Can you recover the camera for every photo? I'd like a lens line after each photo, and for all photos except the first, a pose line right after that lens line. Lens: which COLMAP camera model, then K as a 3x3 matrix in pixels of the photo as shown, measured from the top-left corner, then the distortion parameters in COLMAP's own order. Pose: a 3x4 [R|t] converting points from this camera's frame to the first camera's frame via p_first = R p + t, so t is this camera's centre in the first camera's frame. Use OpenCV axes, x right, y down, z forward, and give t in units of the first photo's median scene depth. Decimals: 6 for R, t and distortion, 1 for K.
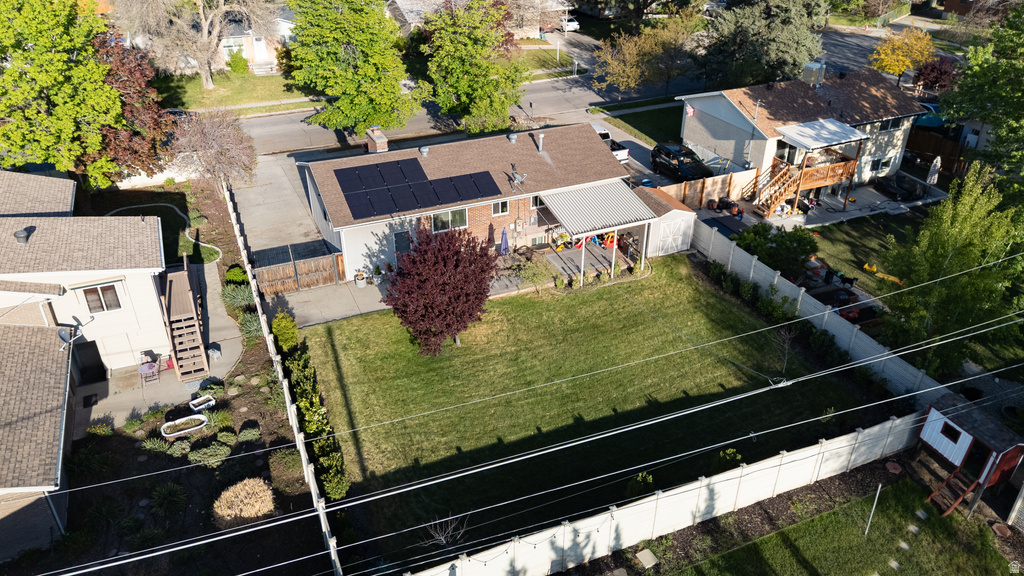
lens RADIAL K [[766.5, 0, 513.4], [0, 766.5, 286.3], [0, 0, 1]] dist [0.062801, -0.047655]
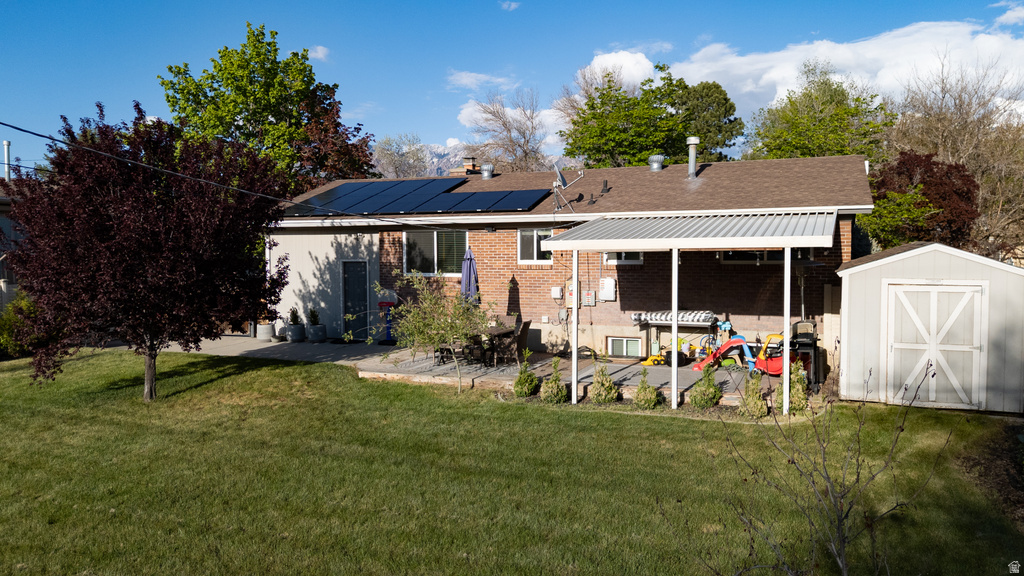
lens RADIAL K [[766.5, 0, 504.5], [0, 766.5, 292.0], [0, 0, 1]] dist [0.062801, -0.047655]
pose [[0.683151, 0.037040, -0.729337, 0.313870], [-0.359525, 0.886356, -0.291744, 0.066467], [0.635646, 0.461520, 0.618832, 0.700358]]
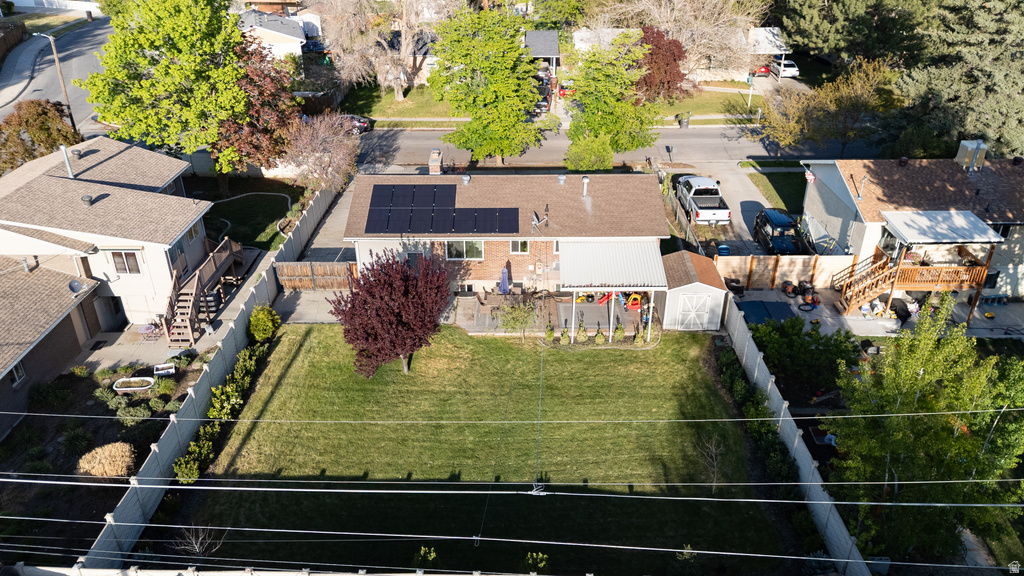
lens RADIAL K [[766.5, 0, 514.3], [0, 766.5, 283.7], [0, 0, 1]] dist [0.062801, -0.047655]
pose [[0.911033, 0.188785, -0.366576, 0.338606], [-0.201991, 0.979384, 0.002380, -0.056977], [0.359469, 0.071877, 0.930385, 0.095482]]
